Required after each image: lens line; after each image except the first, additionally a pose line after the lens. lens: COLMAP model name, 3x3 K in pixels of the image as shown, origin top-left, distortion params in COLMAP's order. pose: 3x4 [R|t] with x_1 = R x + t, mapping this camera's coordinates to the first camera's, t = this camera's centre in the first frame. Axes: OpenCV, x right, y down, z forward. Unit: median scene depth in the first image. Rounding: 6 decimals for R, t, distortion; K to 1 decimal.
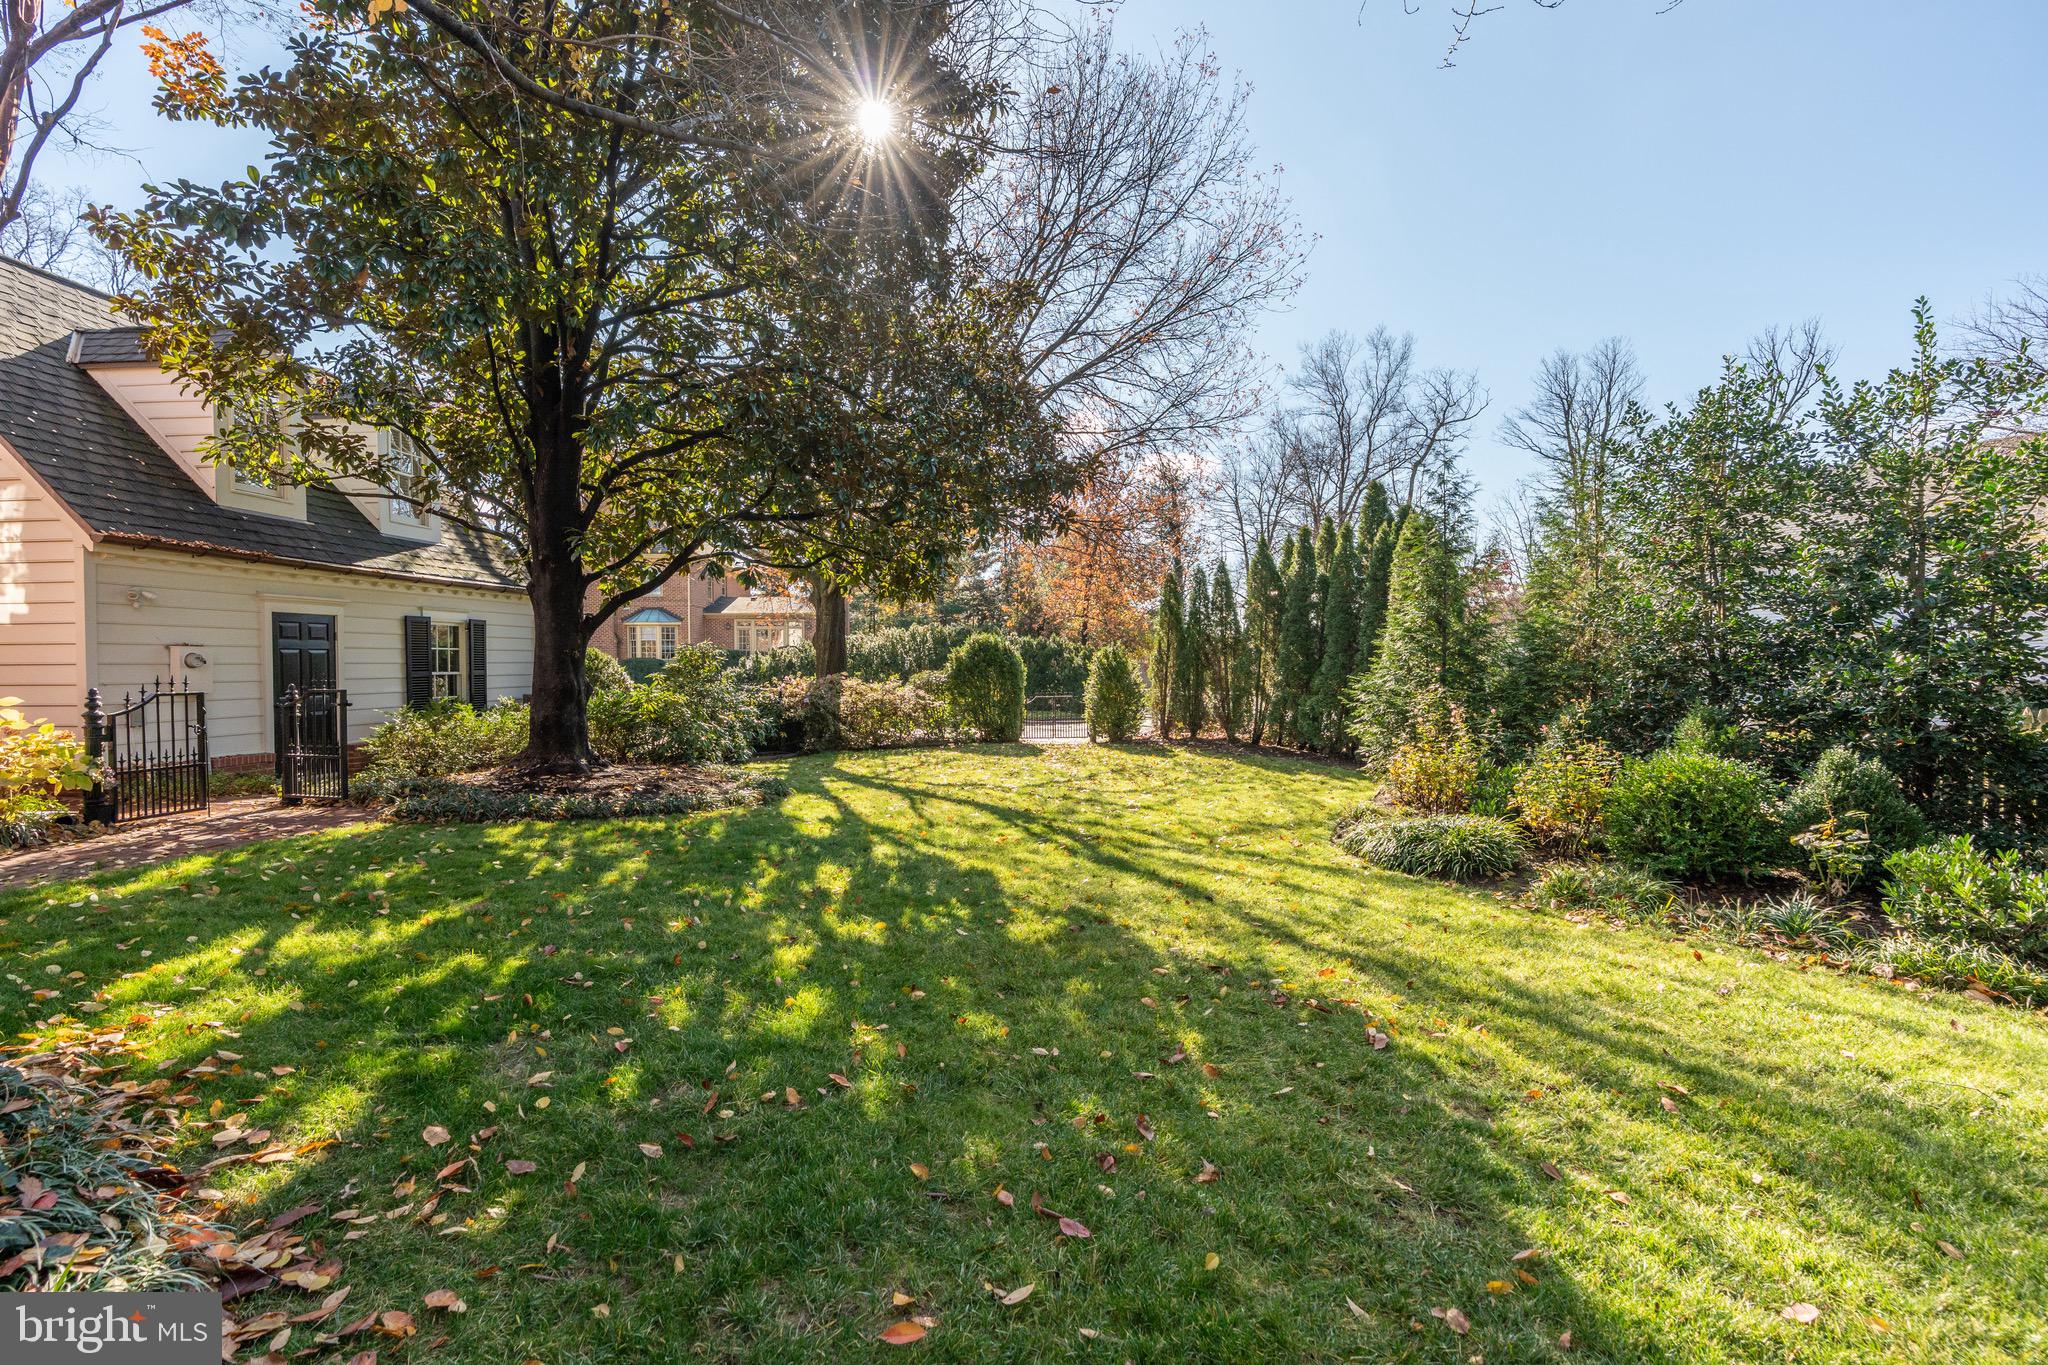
lens RADIAL K [[928.6, 0, 1024.0], [0, 928.6, 682.5], [0, 0, 1]] dist [-0.002743, 0.000457]
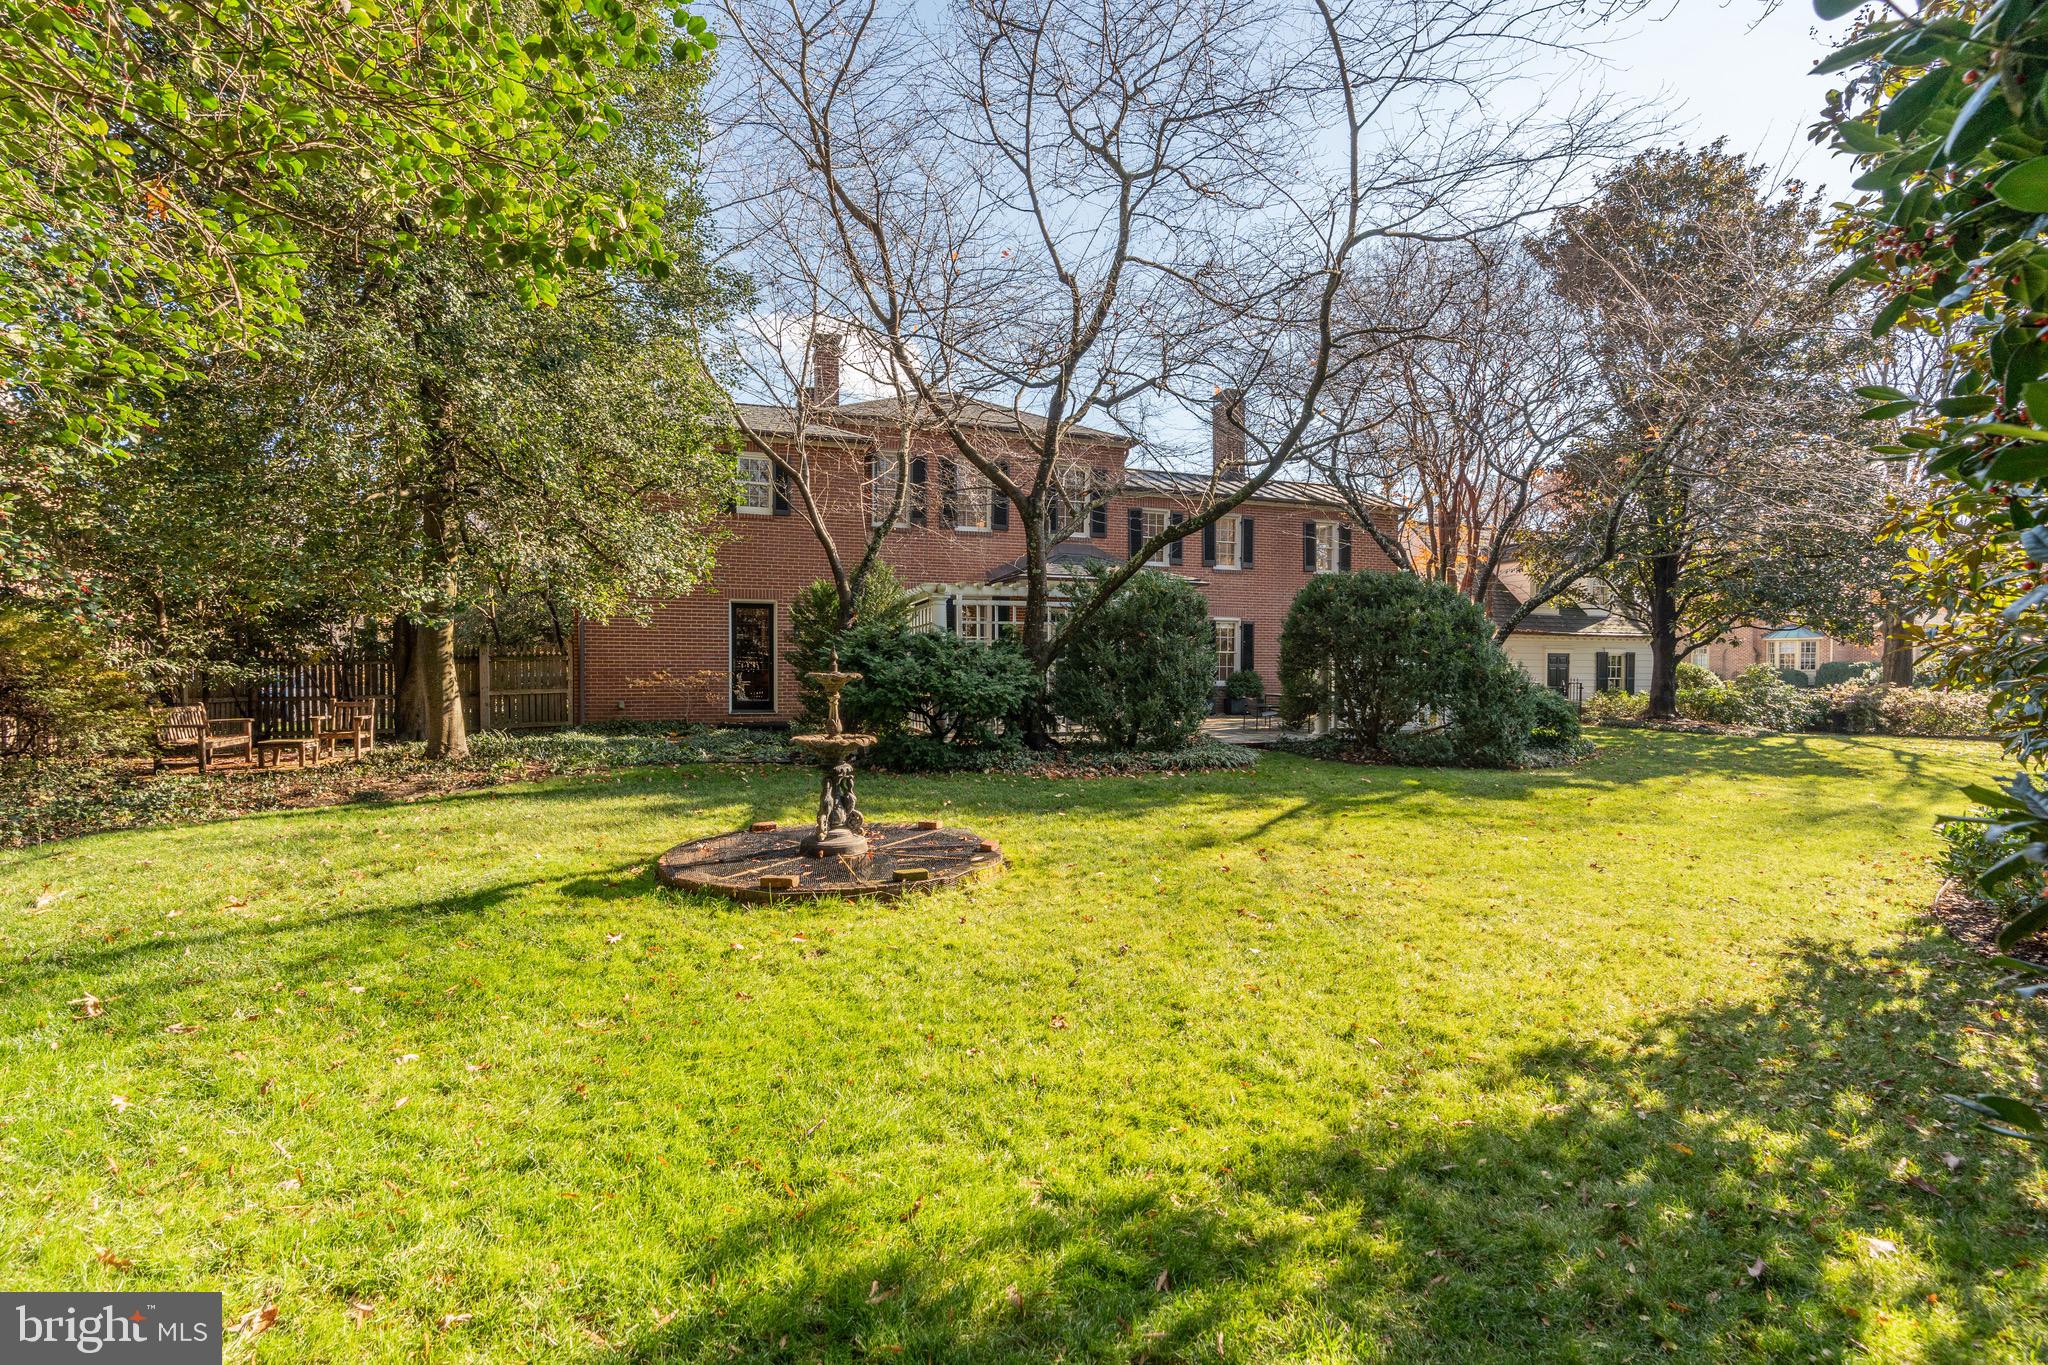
lens RADIAL K [[928.6, 0, 1024.0], [0, 928.6, 682.5], [0, 0, 1]] dist [-0.002743, 0.000457]
pose [[0.440808, 0.017341, -0.897434, 0.762394], [-0.024692, 0.999669, 0.007188, 0.019436], [0.897262, 0.018991, 0.441091, -1.276736]]
